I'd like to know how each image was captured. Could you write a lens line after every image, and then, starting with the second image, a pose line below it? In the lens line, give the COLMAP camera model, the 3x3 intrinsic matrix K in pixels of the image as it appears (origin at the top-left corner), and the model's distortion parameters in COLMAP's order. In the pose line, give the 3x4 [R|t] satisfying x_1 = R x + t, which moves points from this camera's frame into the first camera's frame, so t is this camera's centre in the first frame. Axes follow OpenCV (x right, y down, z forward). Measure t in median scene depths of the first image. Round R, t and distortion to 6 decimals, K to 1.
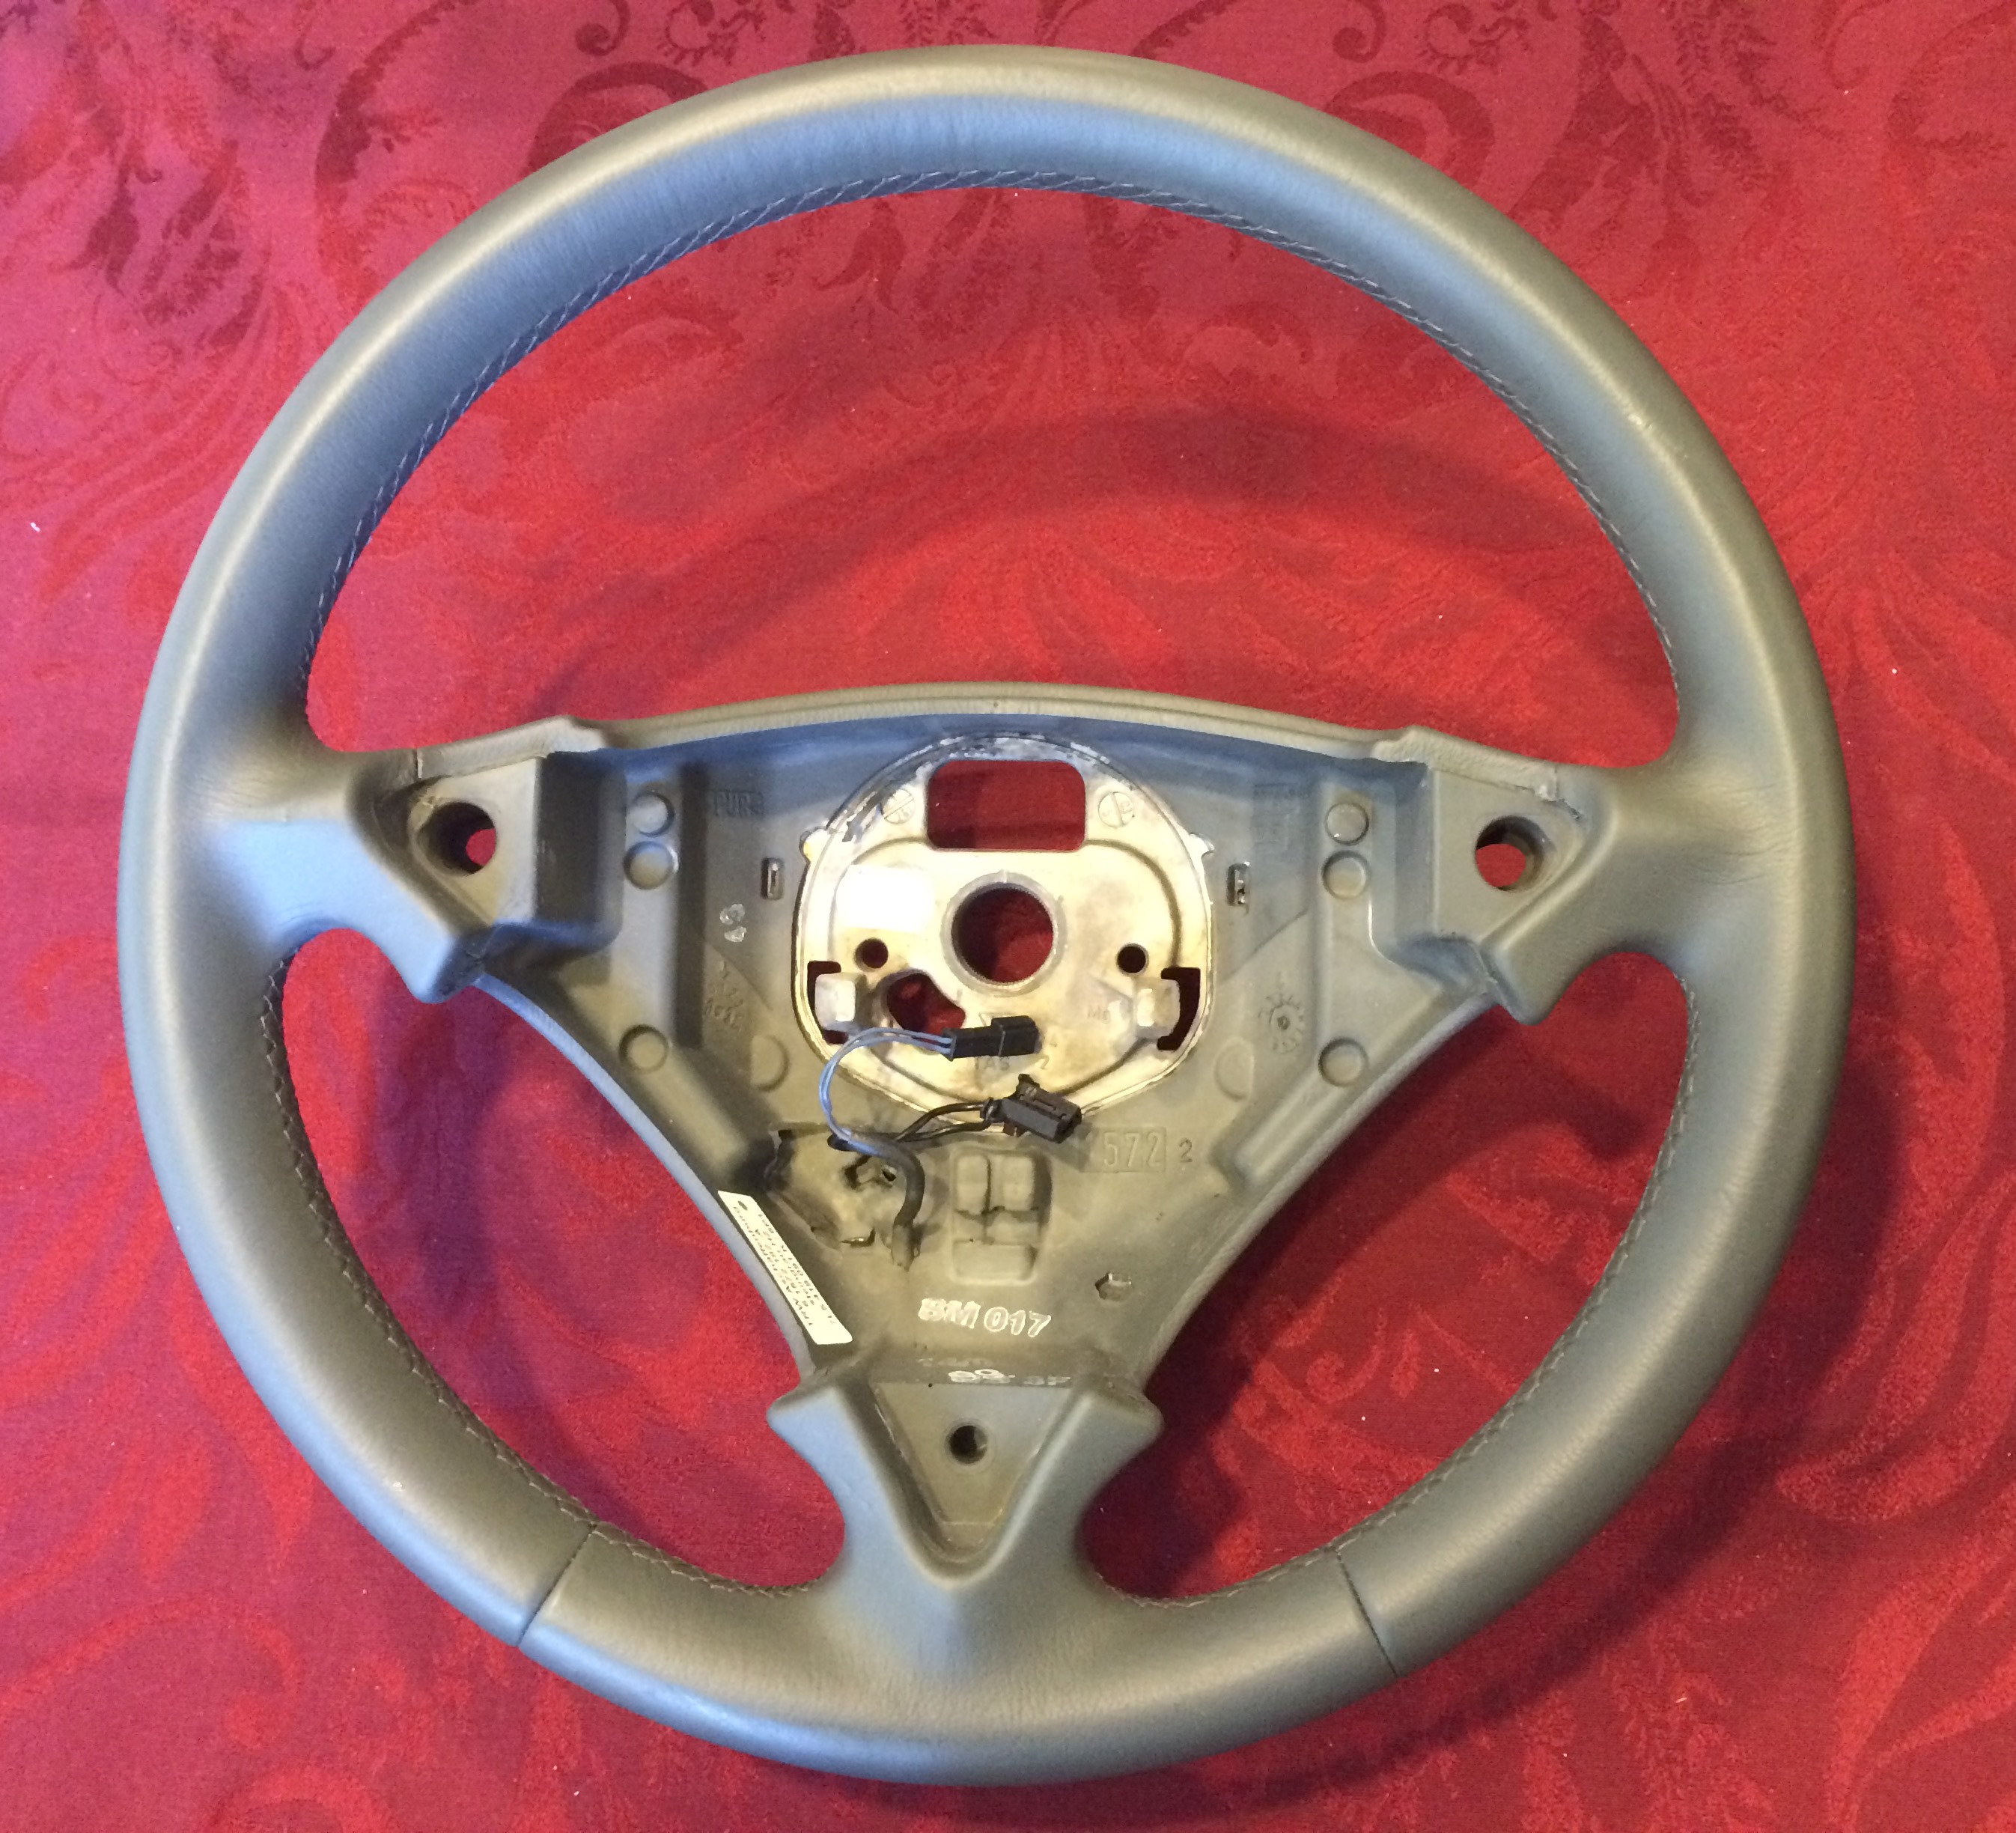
lens RADIAL K [[1897.2, 0, 1008.0], [0, 1897.2, 916.5], [0, 0, 1]] dist [-0.006598, -0.017369]
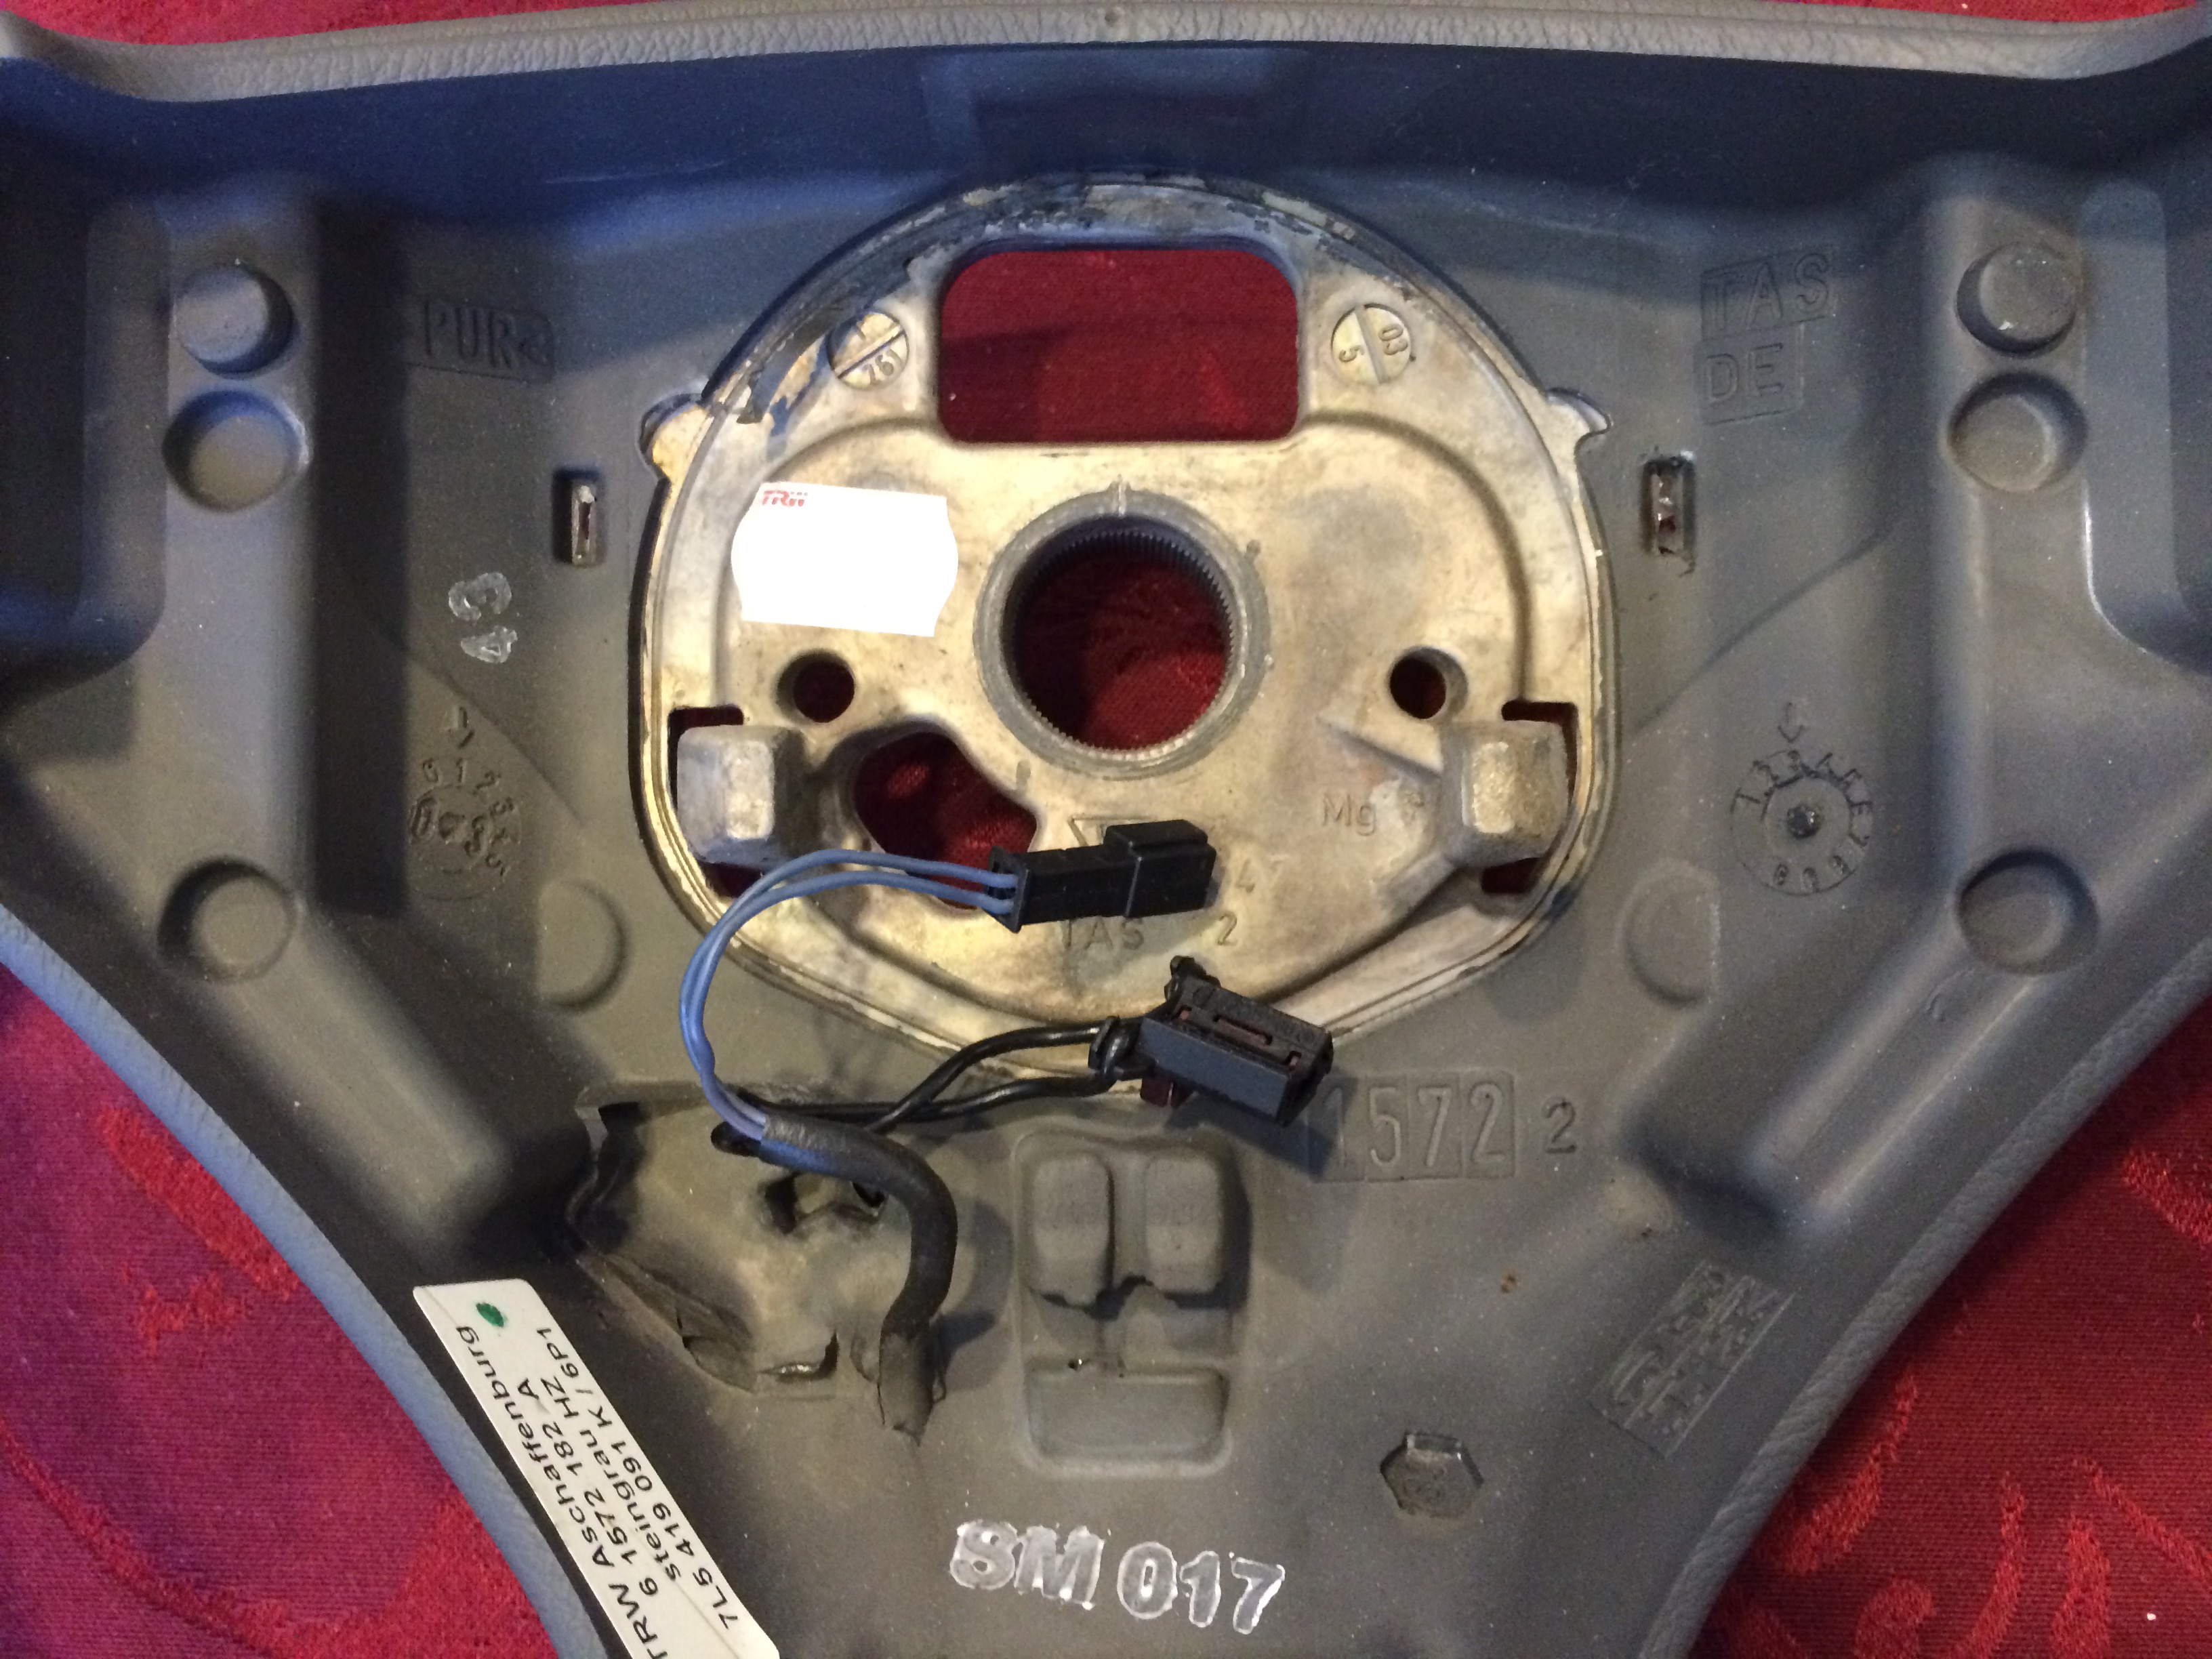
lens RADIAL K [[2064.9, 0, 1106.0], [0, 2064.9, 829.5], [0, 0, 1]] dist [0.009864, -0.004500]
pose [[0.998541, -0.022454, 0.049111, -0.030296], [0.020989, 0.999325, 0.030150, 0.039886], [-0.049754, -0.029076, 0.998338, 0.535506]]
